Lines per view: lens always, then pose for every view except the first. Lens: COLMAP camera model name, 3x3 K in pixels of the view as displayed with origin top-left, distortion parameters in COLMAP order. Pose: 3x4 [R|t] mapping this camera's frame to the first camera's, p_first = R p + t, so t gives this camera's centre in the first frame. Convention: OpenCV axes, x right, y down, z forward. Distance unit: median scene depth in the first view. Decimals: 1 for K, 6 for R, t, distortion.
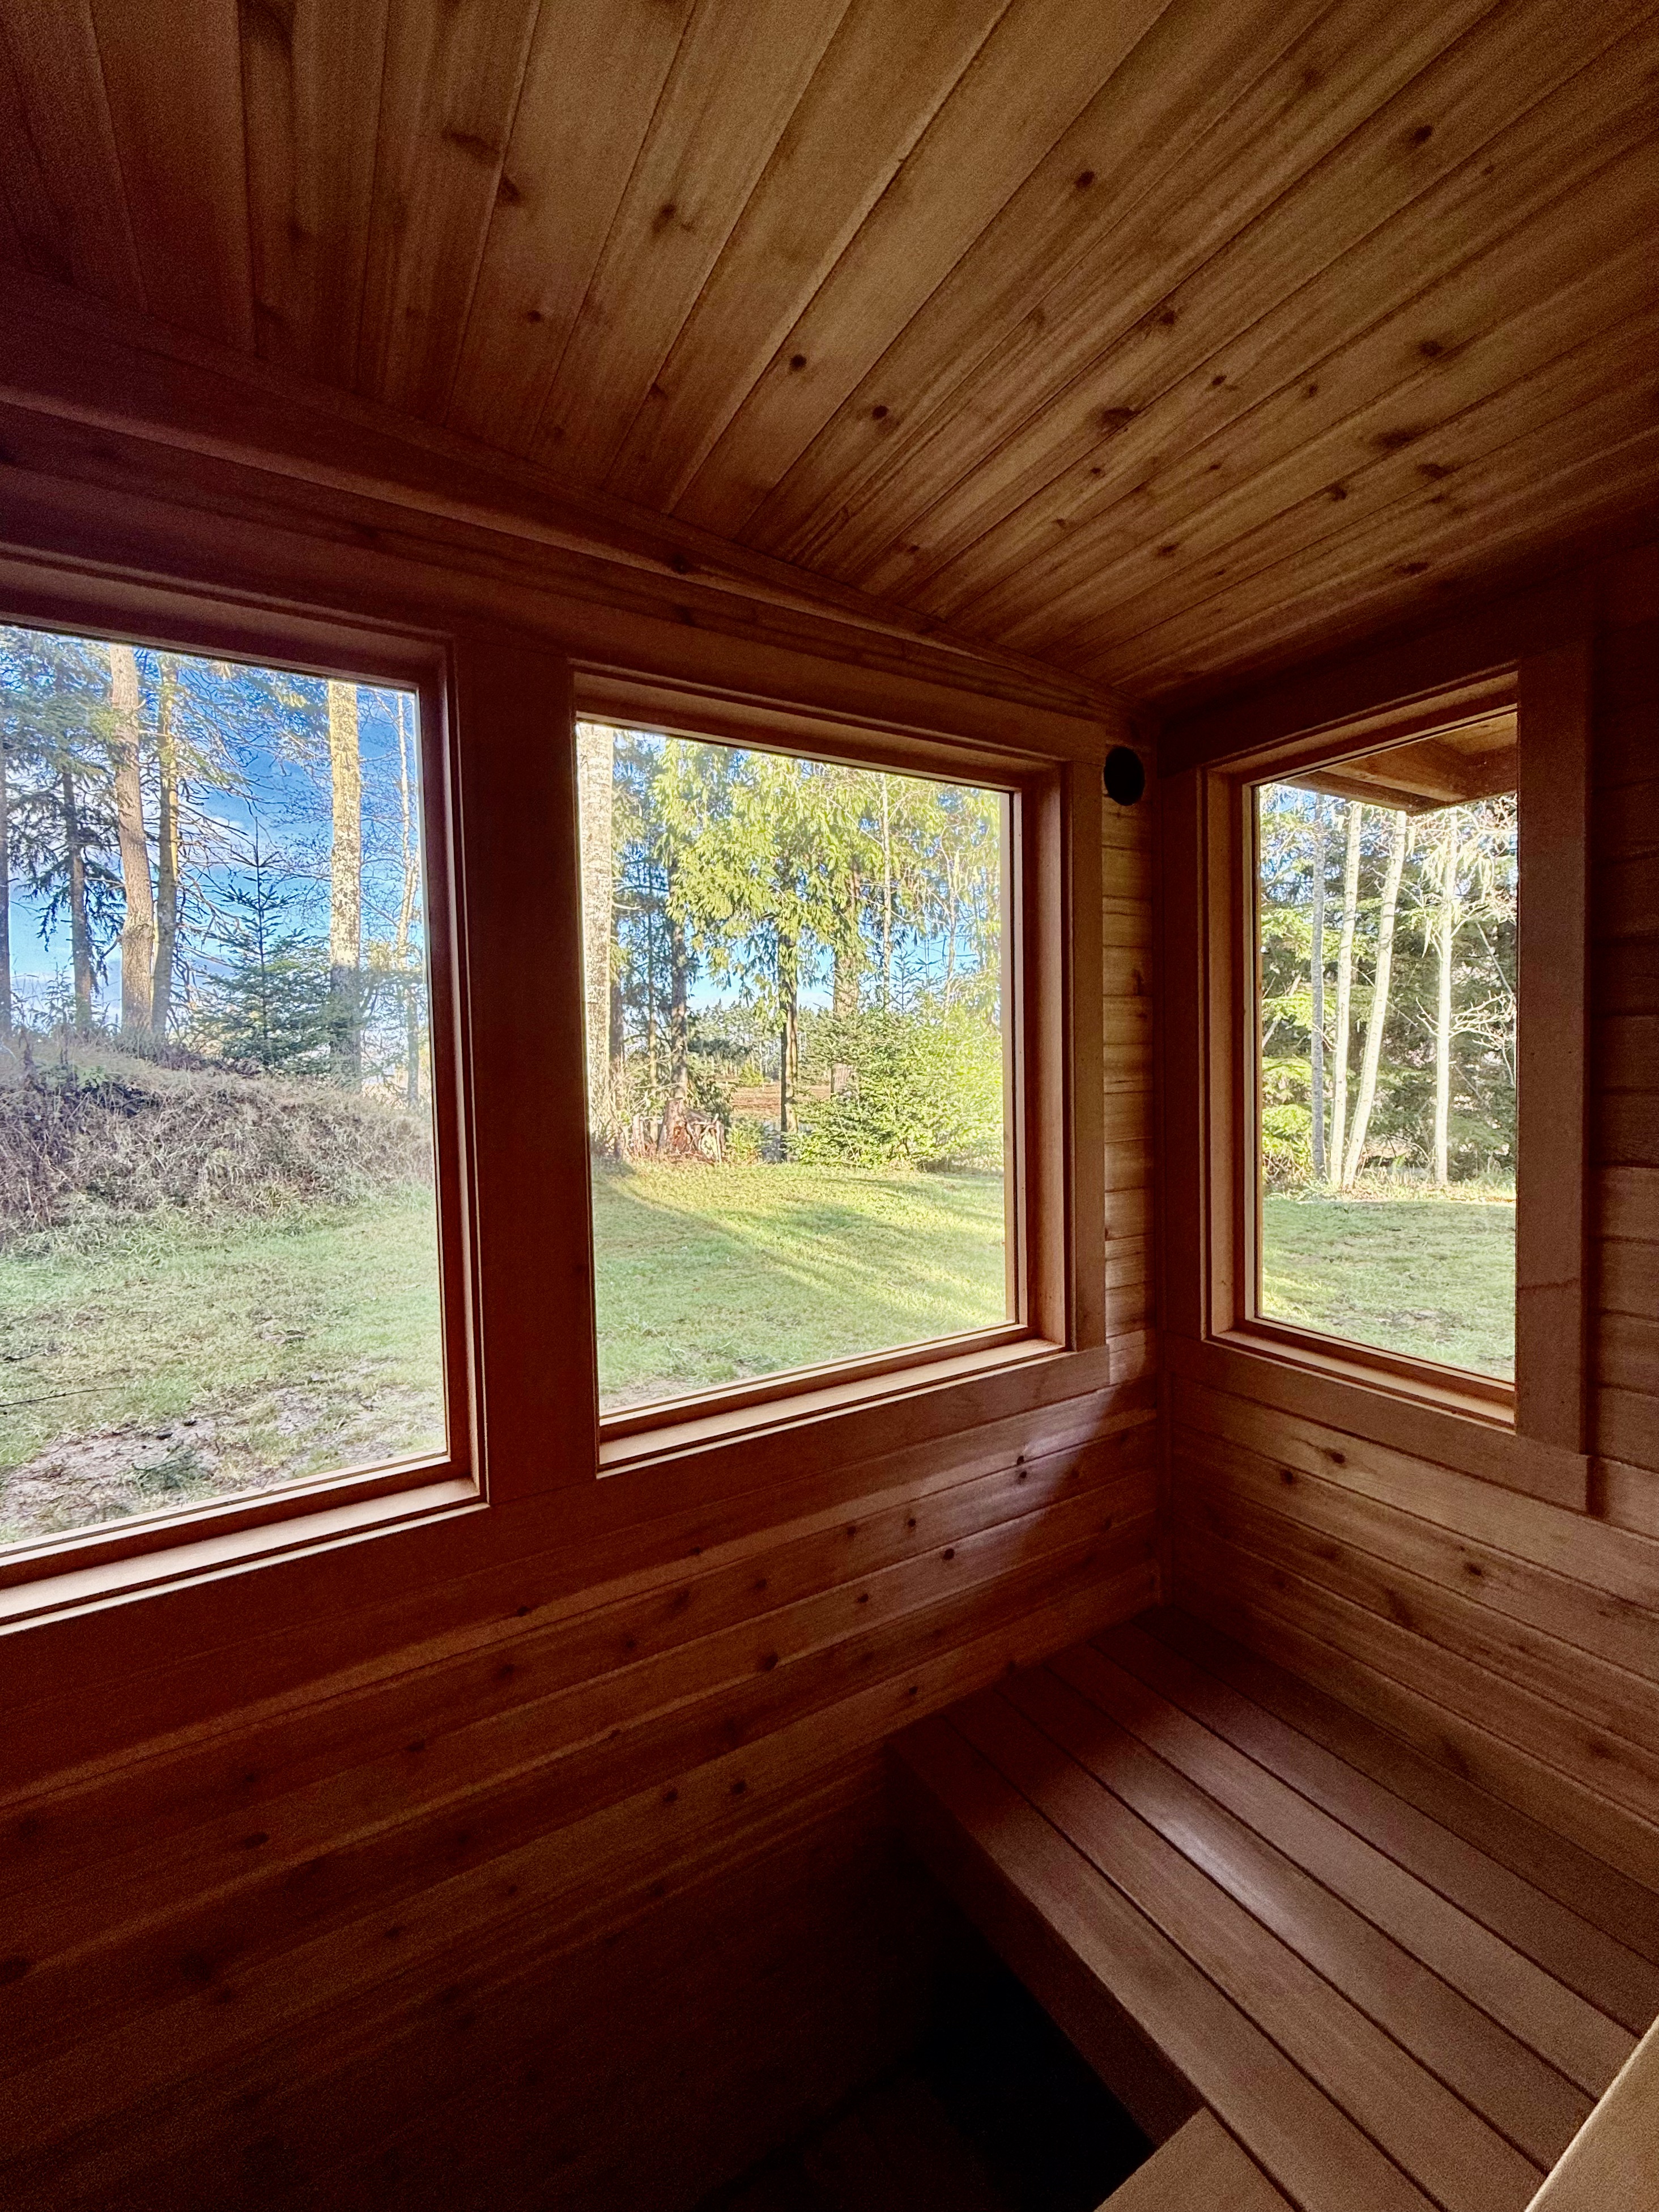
lens RADIAL K [[916.2, 0, 822.5], [0, 916.2, 1079.5], [0, 0, 1]] dist [0.000695, -0.000208]
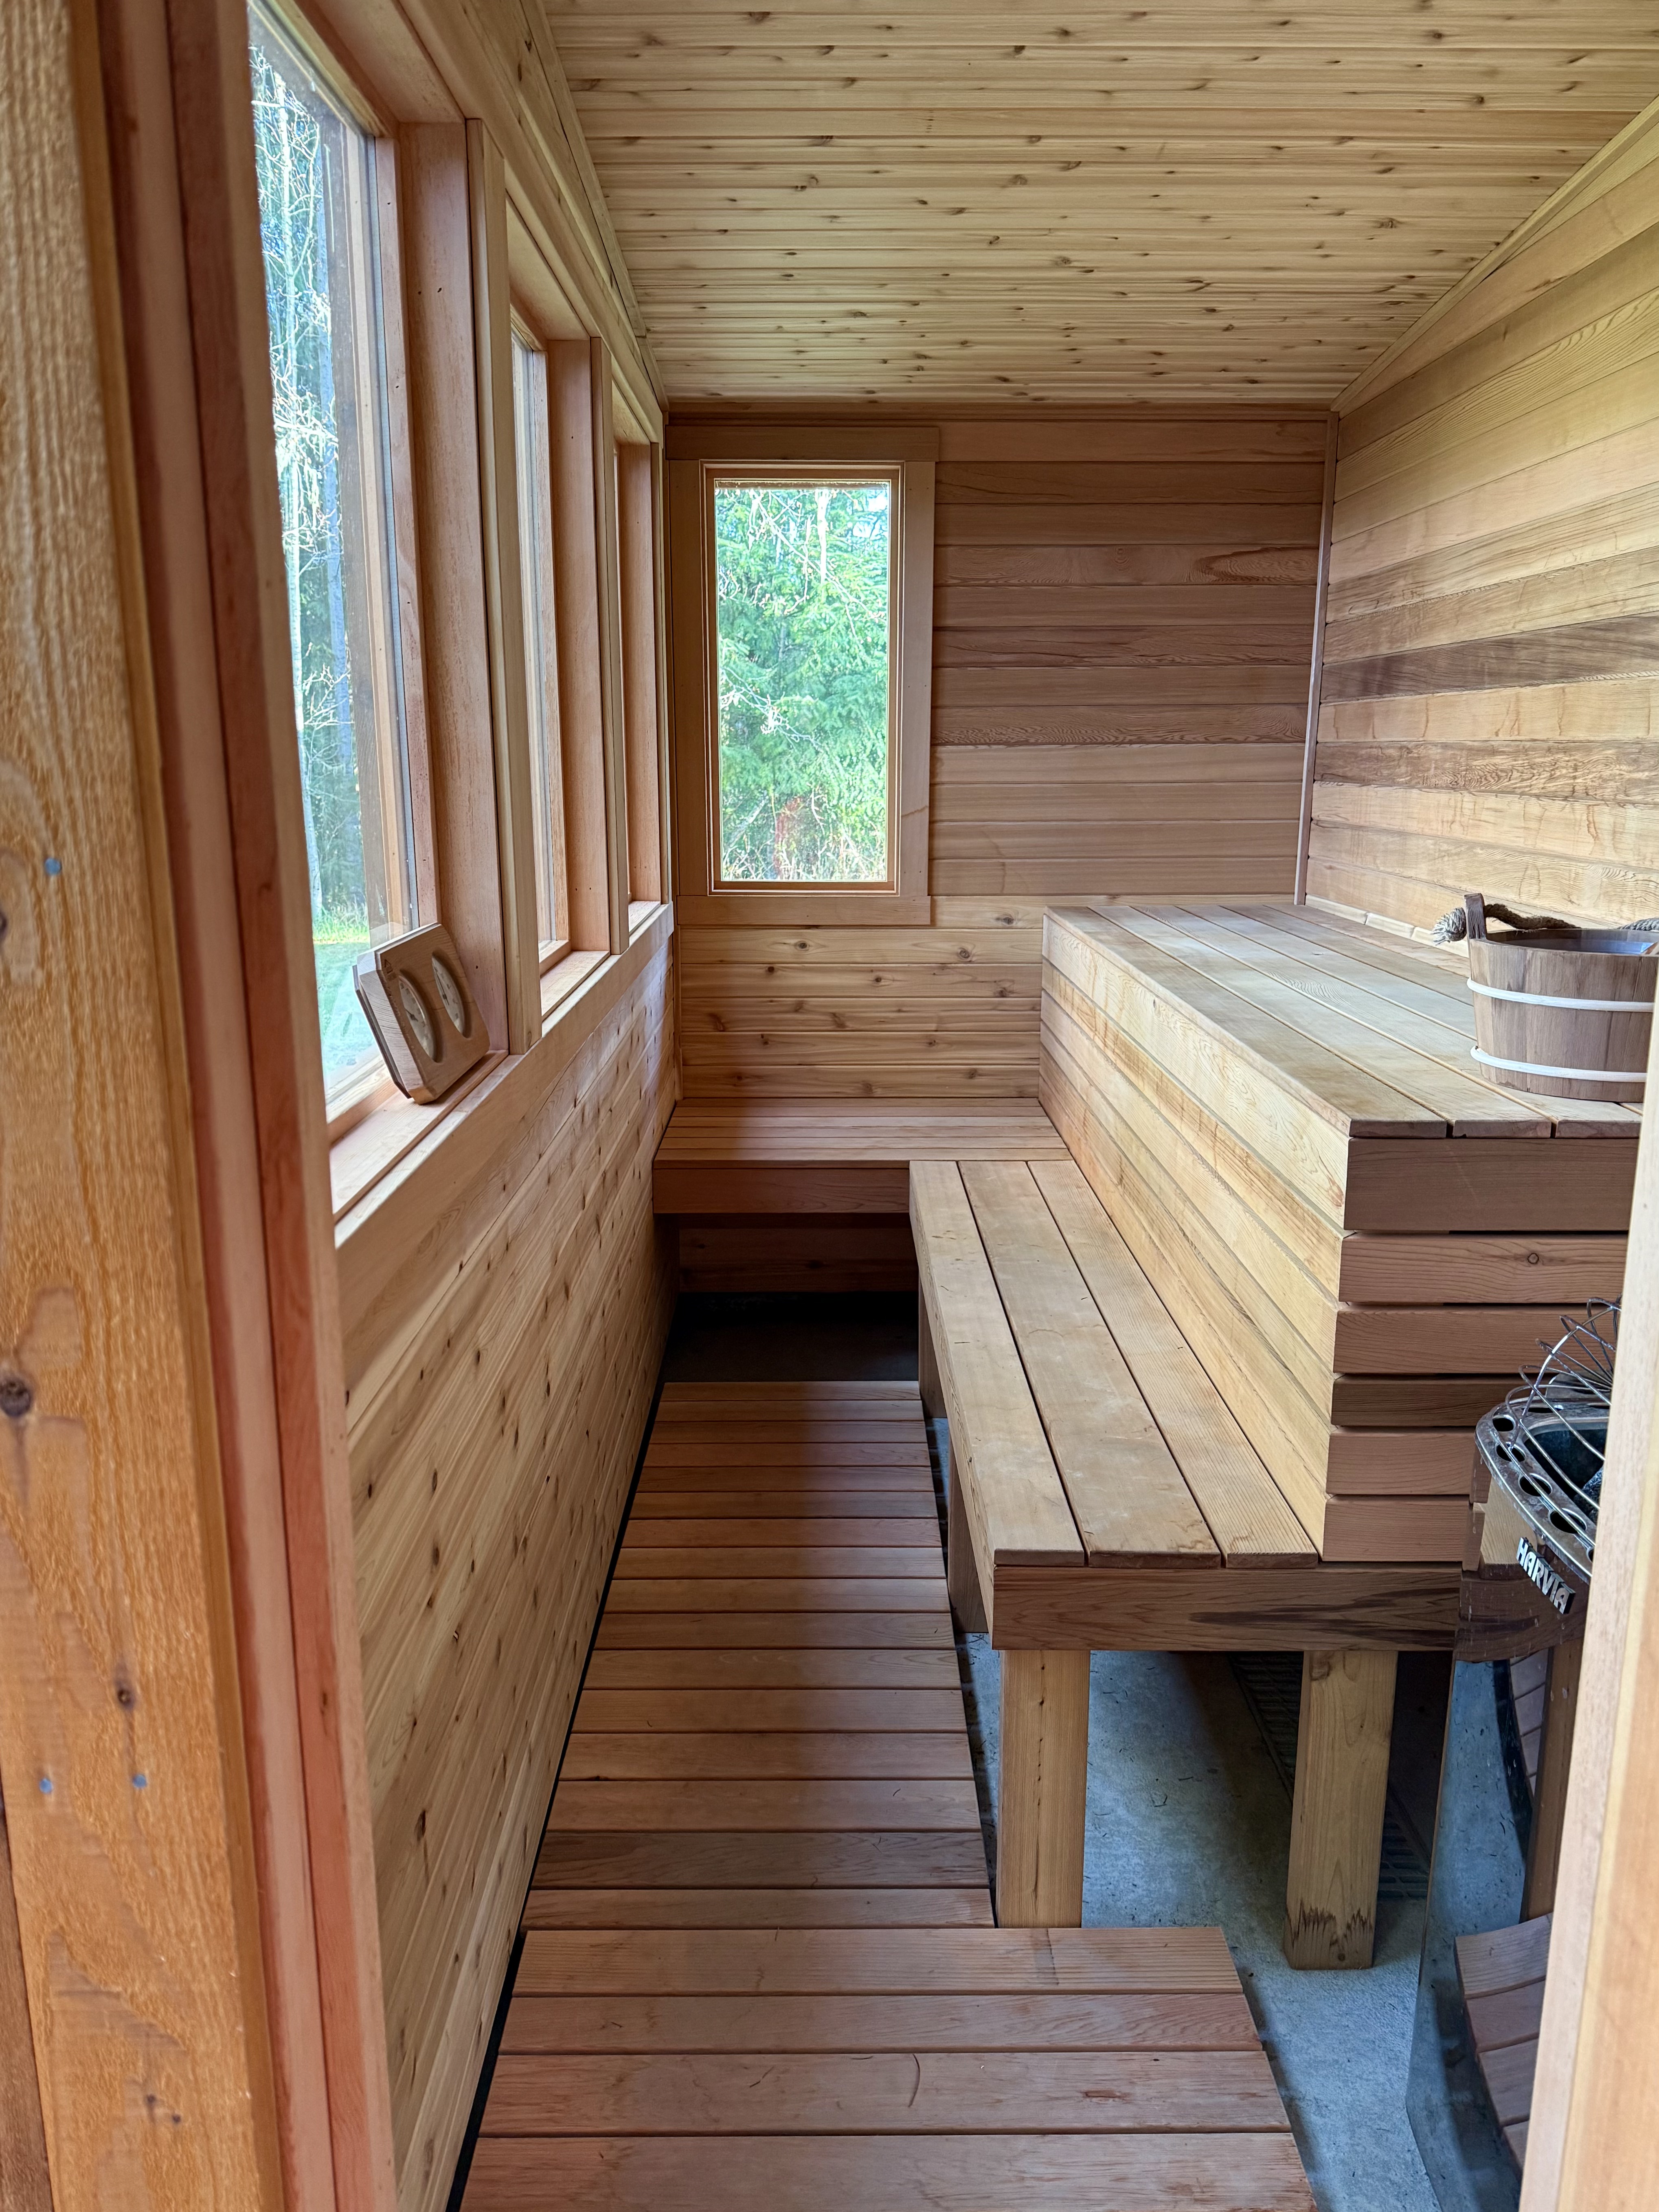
lens RADIAL K [[1615.0, 0, 829.5], [0, 1615.0, 1106.0], [0, 0, 1]] dist [0.041576, -0.047323]
pose [[0.507506, -0.164997, 0.845703, -2.205281], [0.016445, 0.983170, 0.181949, 0.204017], [-0.861491, -0.078433, 0.501678, -0.579691]]
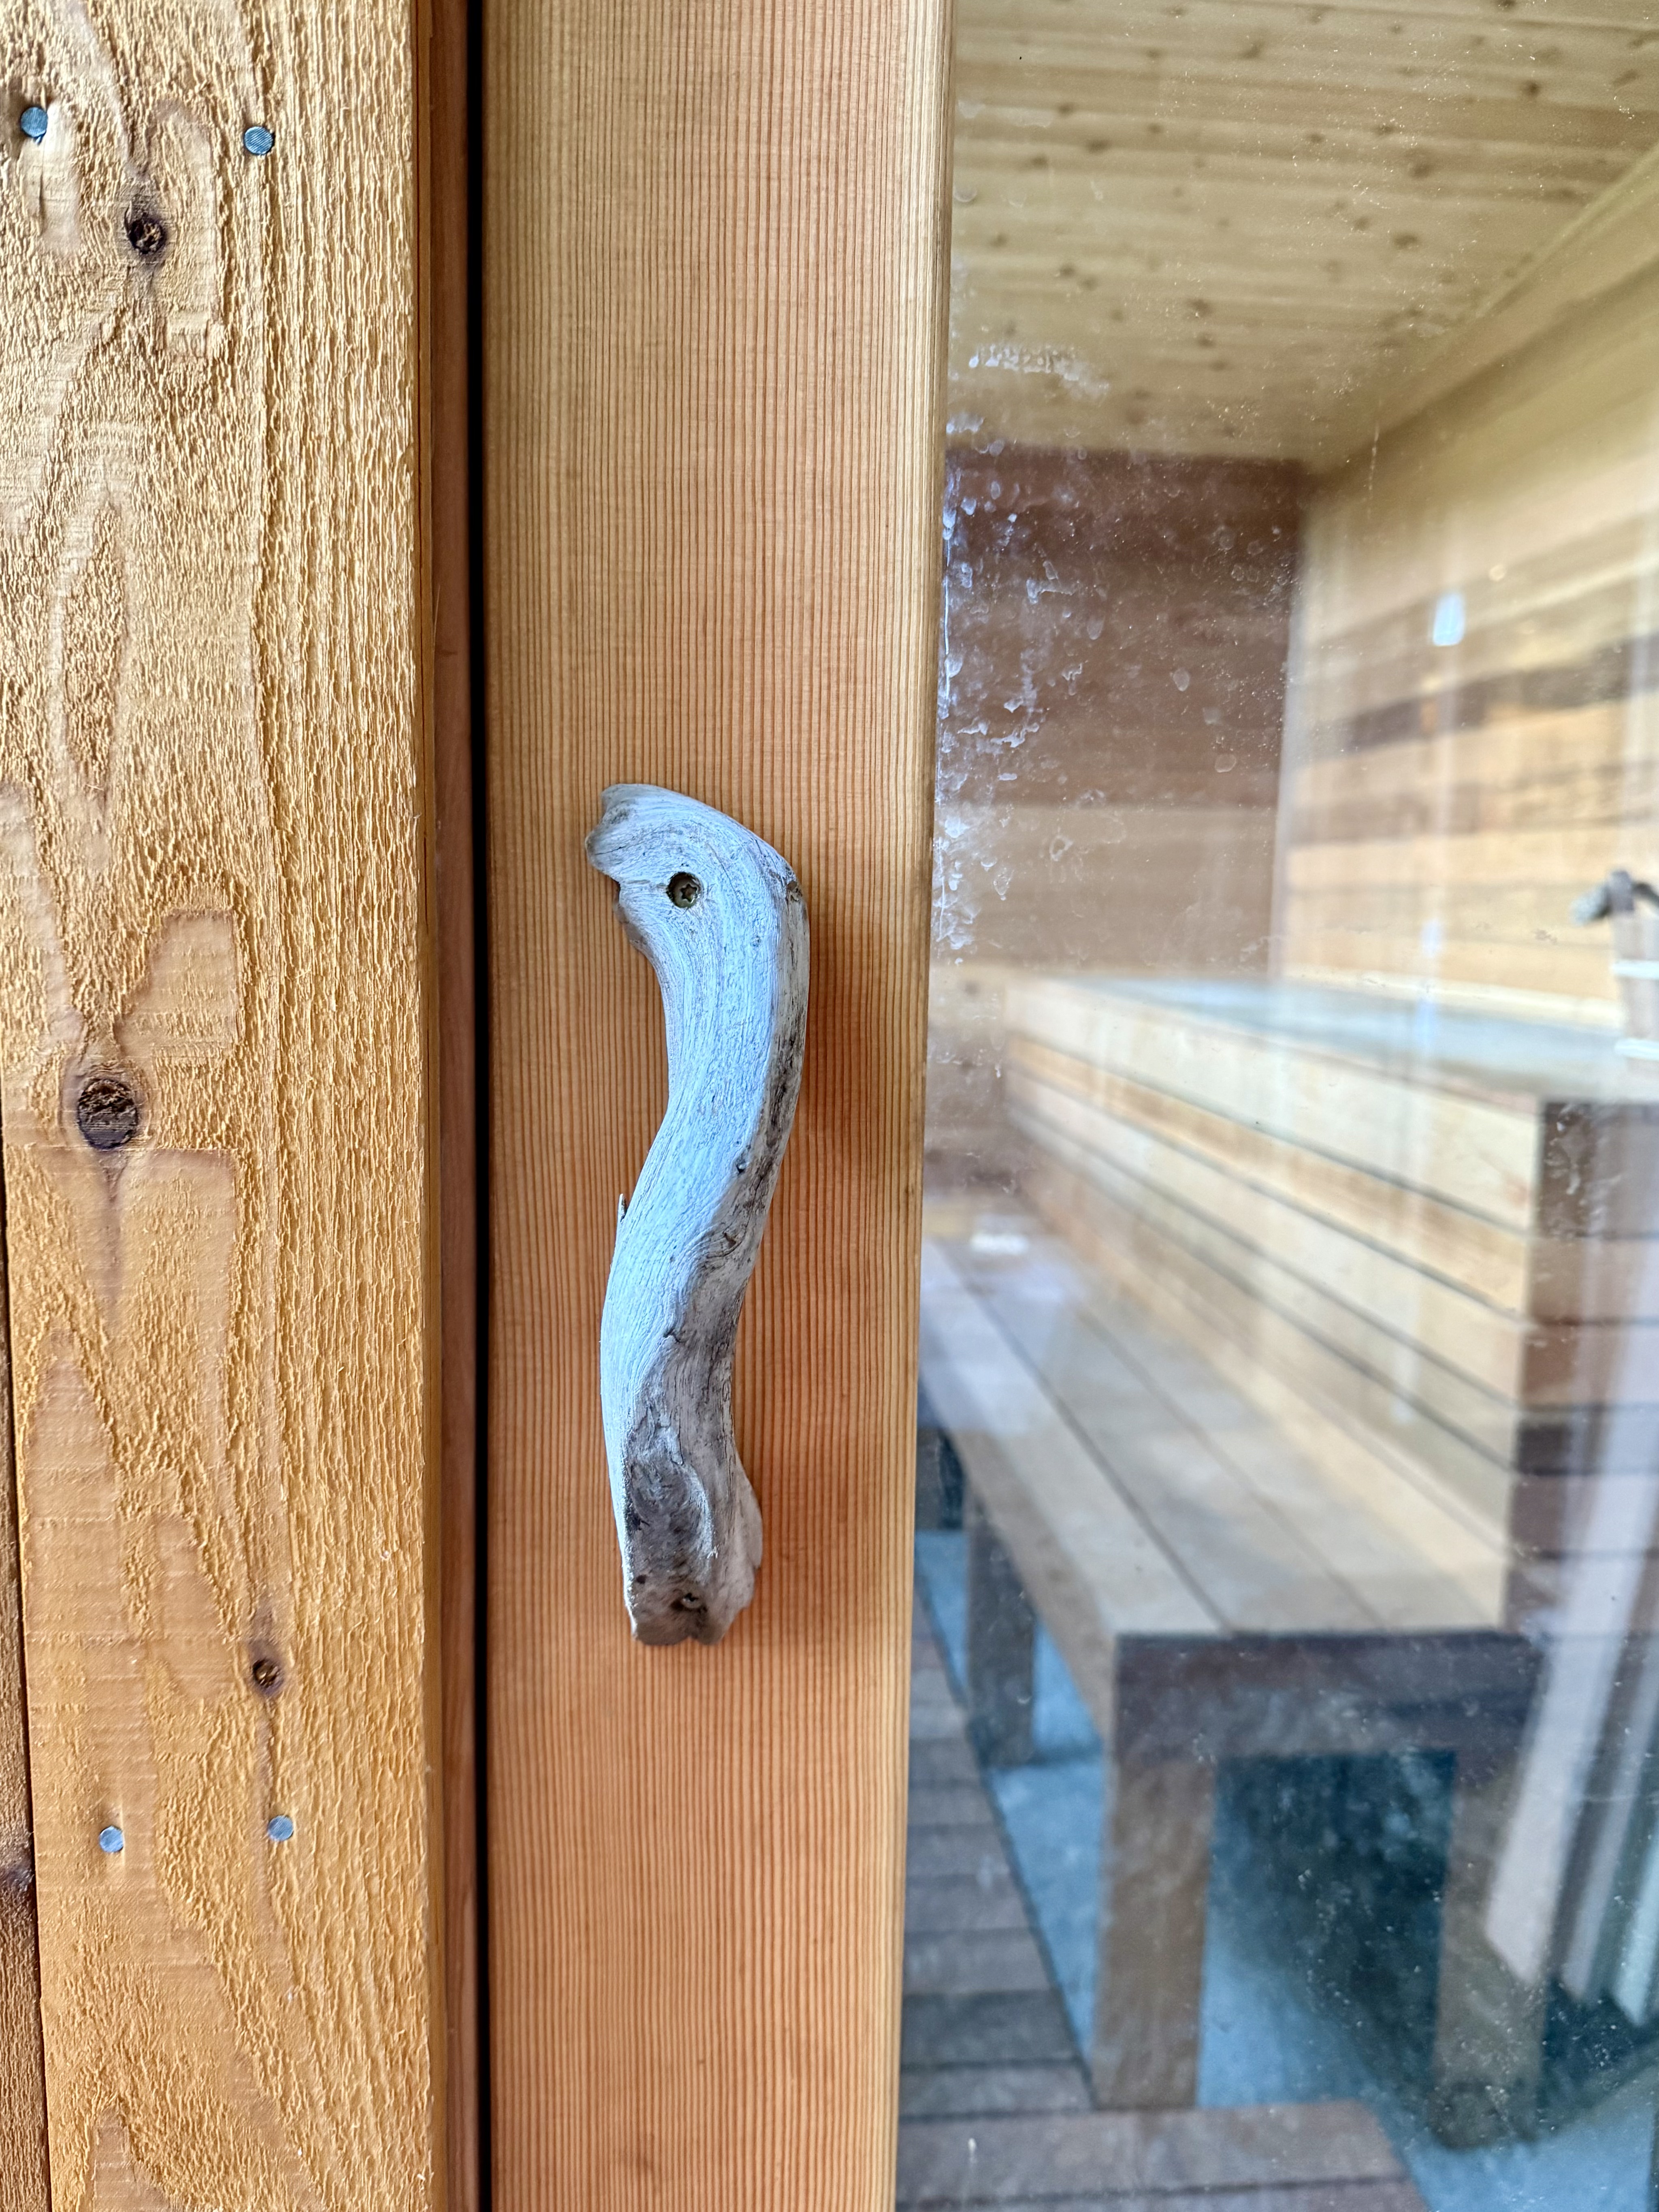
lens RADIAL K [[1668.3, 0, 829.5], [0, 1668.3, 1106.0], [0, 0, 1]] dist [-0.007955, -0.011126]
pose [[0.430731, -0.080579, 0.898876, -2.120339], [-0.002124, 0.995913, 0.090296, 0.369526], [-0.902478, -0.040802, 0.428800, -0.328806]]
